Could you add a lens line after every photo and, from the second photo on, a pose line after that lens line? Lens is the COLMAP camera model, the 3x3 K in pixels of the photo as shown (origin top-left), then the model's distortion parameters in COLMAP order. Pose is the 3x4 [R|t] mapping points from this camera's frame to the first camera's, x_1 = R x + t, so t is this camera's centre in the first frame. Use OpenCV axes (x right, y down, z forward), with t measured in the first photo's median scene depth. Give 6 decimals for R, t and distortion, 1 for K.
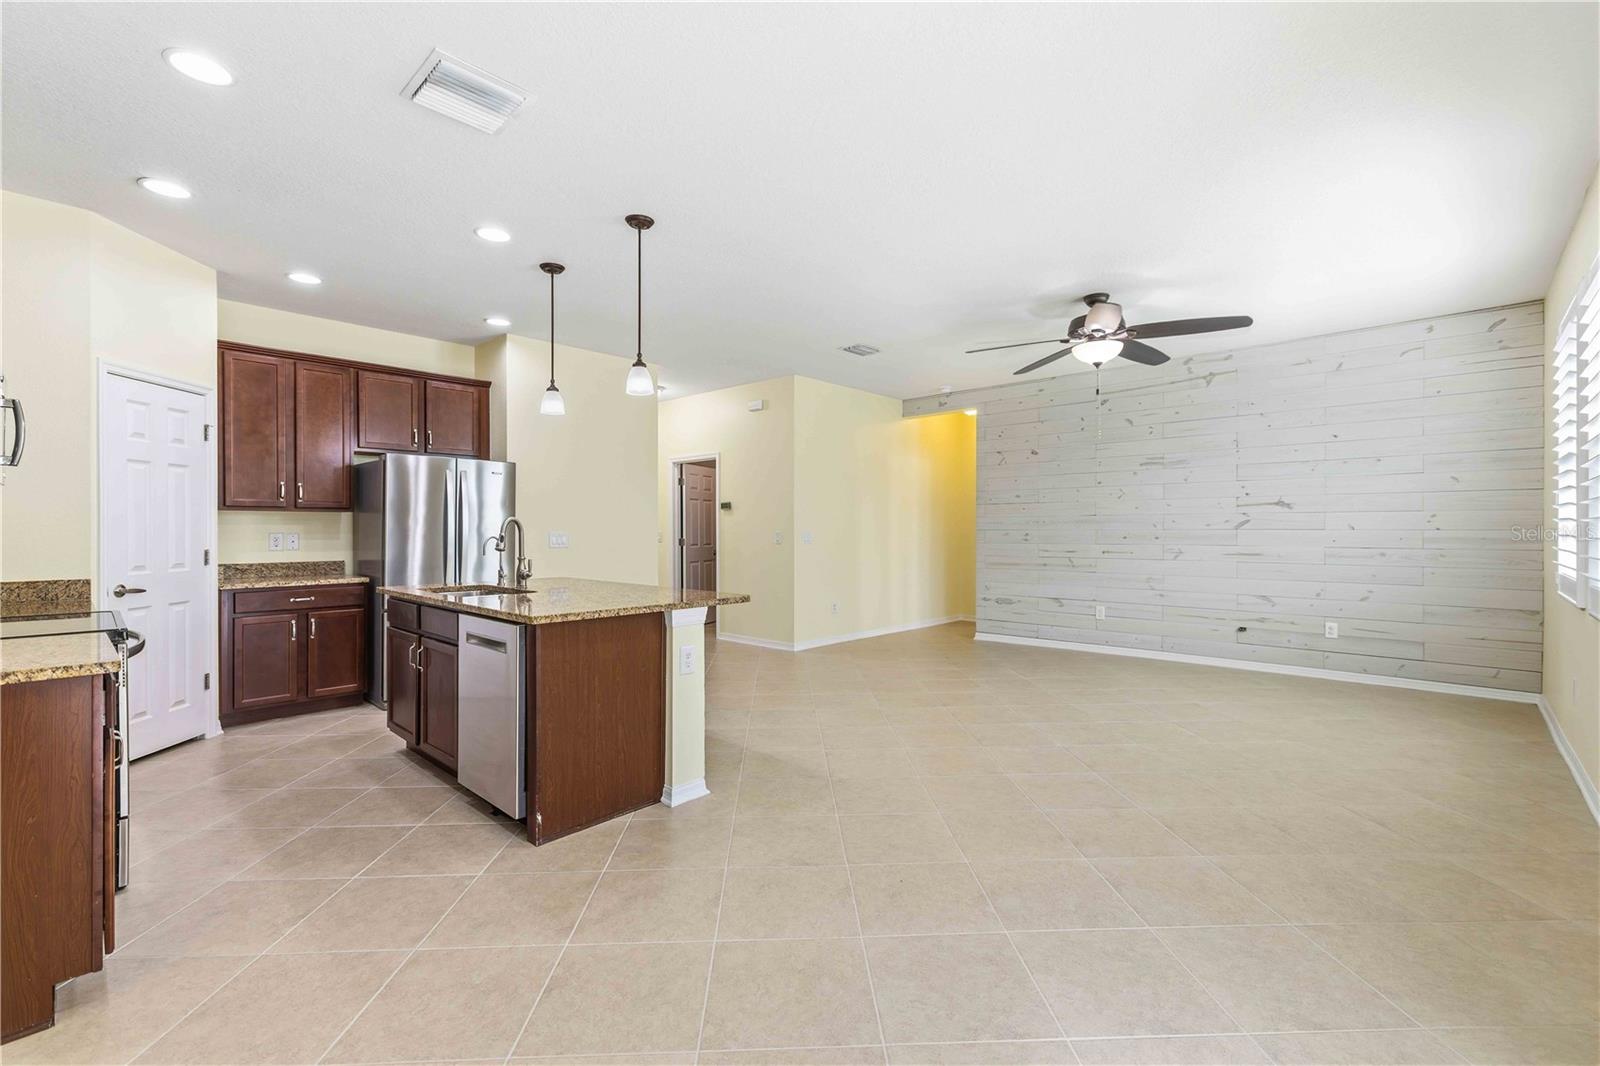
lens RADIAL K [[697.2, 0, 805.9], [0, 697.2, 527.8], [0, 0, 1]] dist [-0.001563, 0.002451]
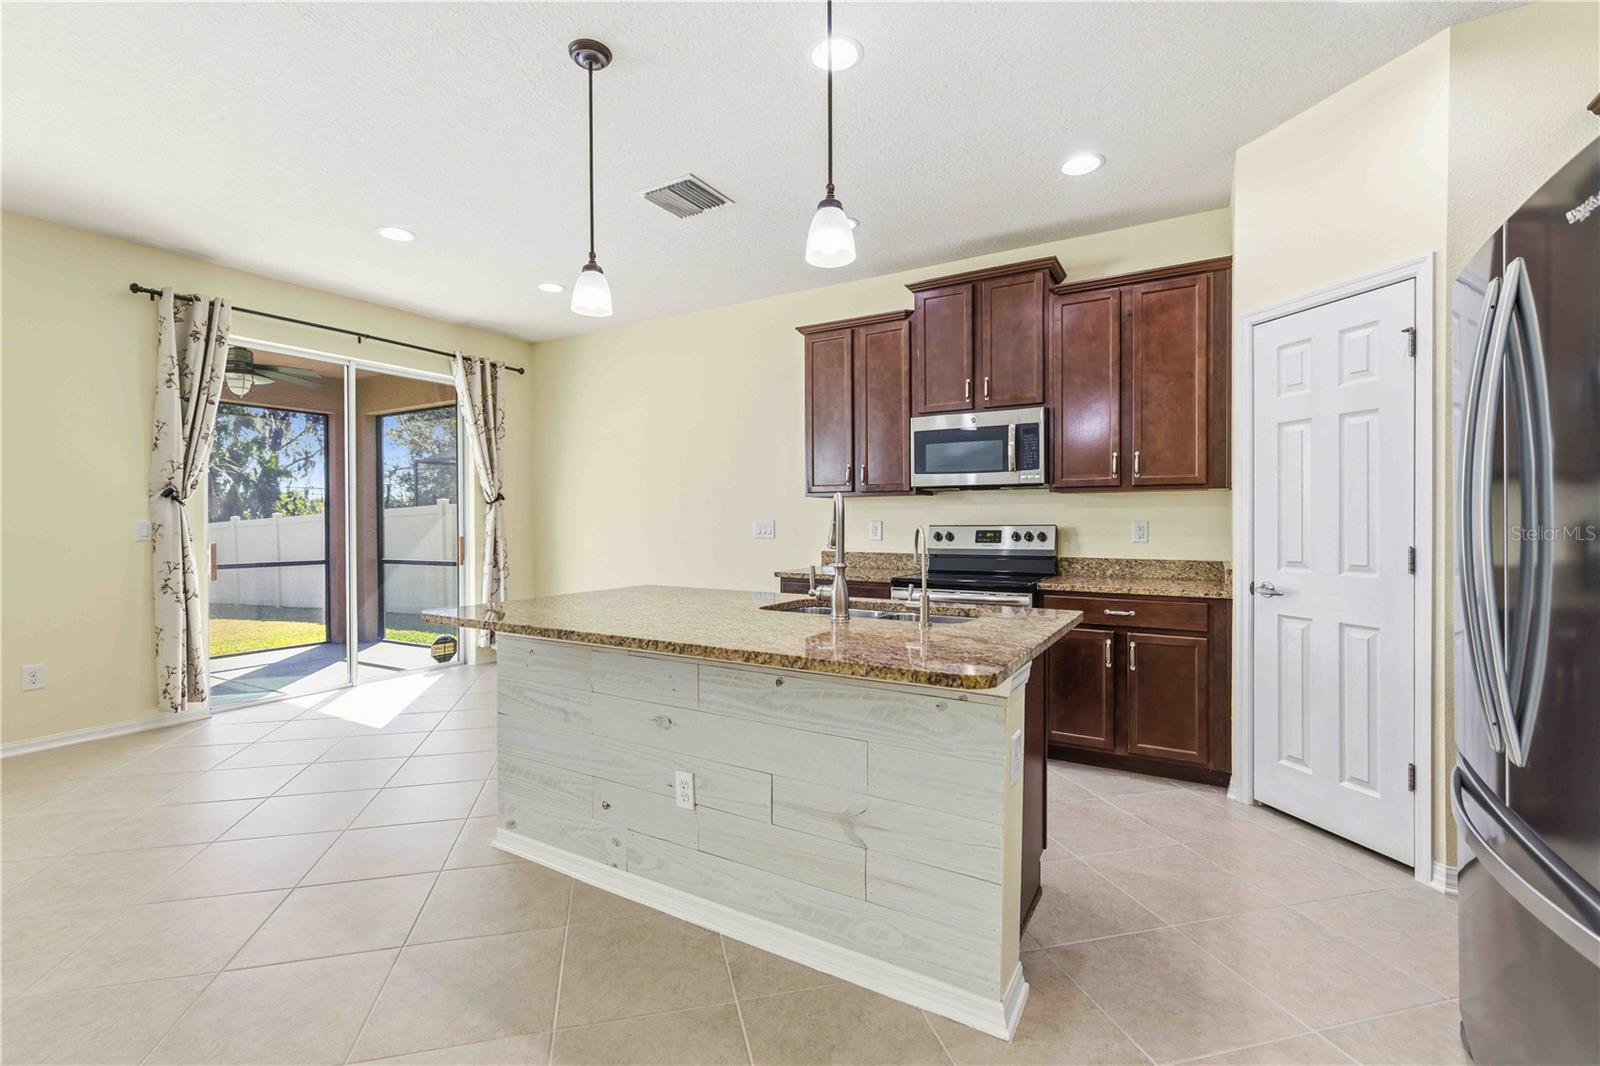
lens RADIAL K [[697.2, 0, 797.1], [0, 697.2, 525.0], [0, 0, 1]] dist [-0.001563, 0.002451]
pose [[-0.976629, 0.005873, -0.214850, -0.206811], [0.004212, 0.999958, 0.008188, 0.005174], [0.214889, 0.007092, -0.976613, 1.231889]]
